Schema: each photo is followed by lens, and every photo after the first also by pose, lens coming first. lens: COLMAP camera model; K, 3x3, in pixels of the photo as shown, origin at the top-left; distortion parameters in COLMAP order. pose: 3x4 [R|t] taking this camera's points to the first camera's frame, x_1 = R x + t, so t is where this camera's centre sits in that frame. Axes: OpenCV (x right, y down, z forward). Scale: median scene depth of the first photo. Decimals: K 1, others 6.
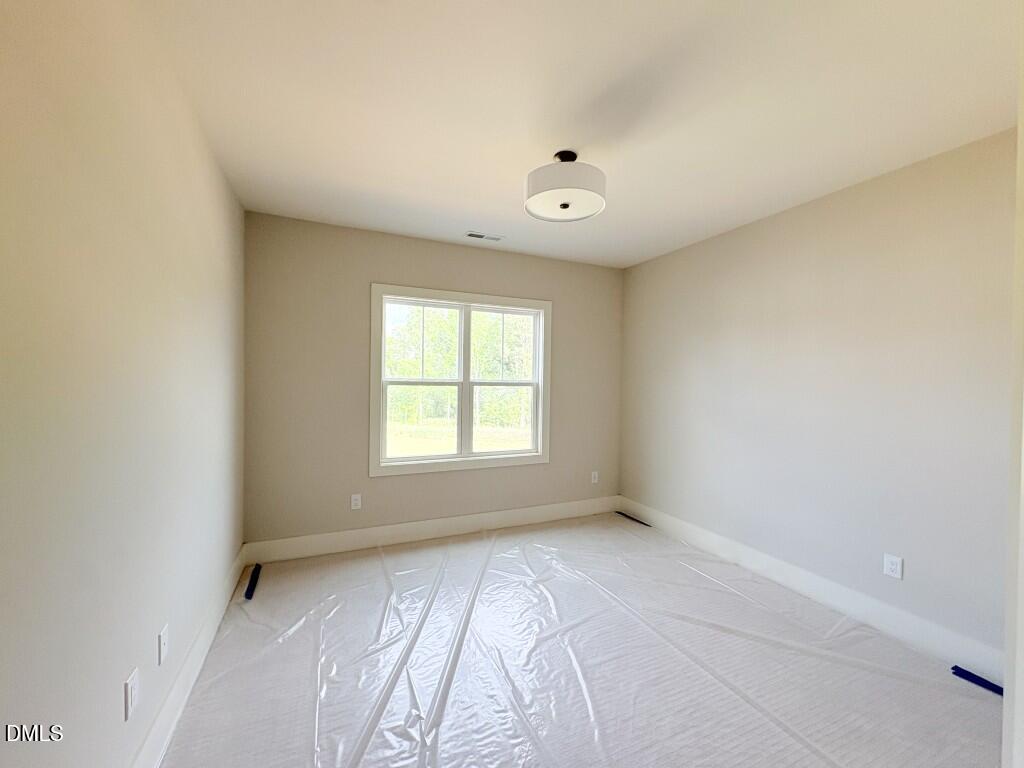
lens RADIAL K [[409.3, 0, 512.0], [0, 409.3, 384.0], [0, 0, 1]] dist [0.000984, 0.000095]
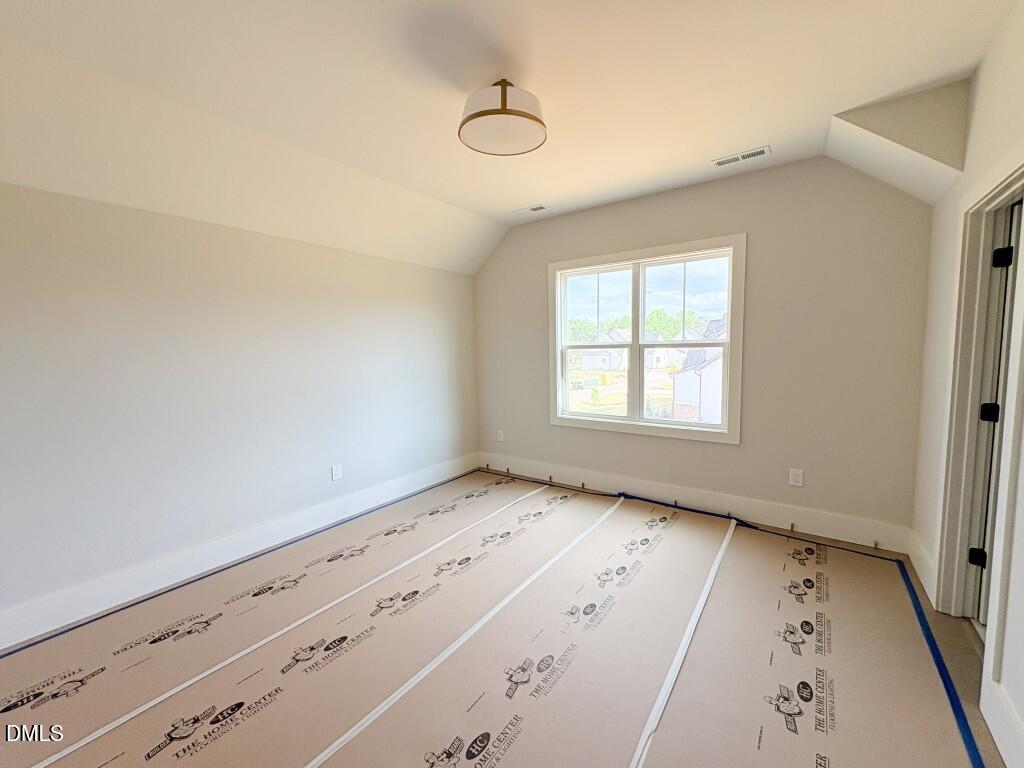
lens RADIAL K [[409.3, 0, 512.0], [0, 409.3, 384.0], [0, 0, 1]] dist [0.000984, 0.000095]
pose [[0.494888, 0.057930, -0.867024, 0.590601], [0.020279, 0.996734, 0.078171, 0.007644], [0.868720, -0.056268, 0.492096, 0.268186]]
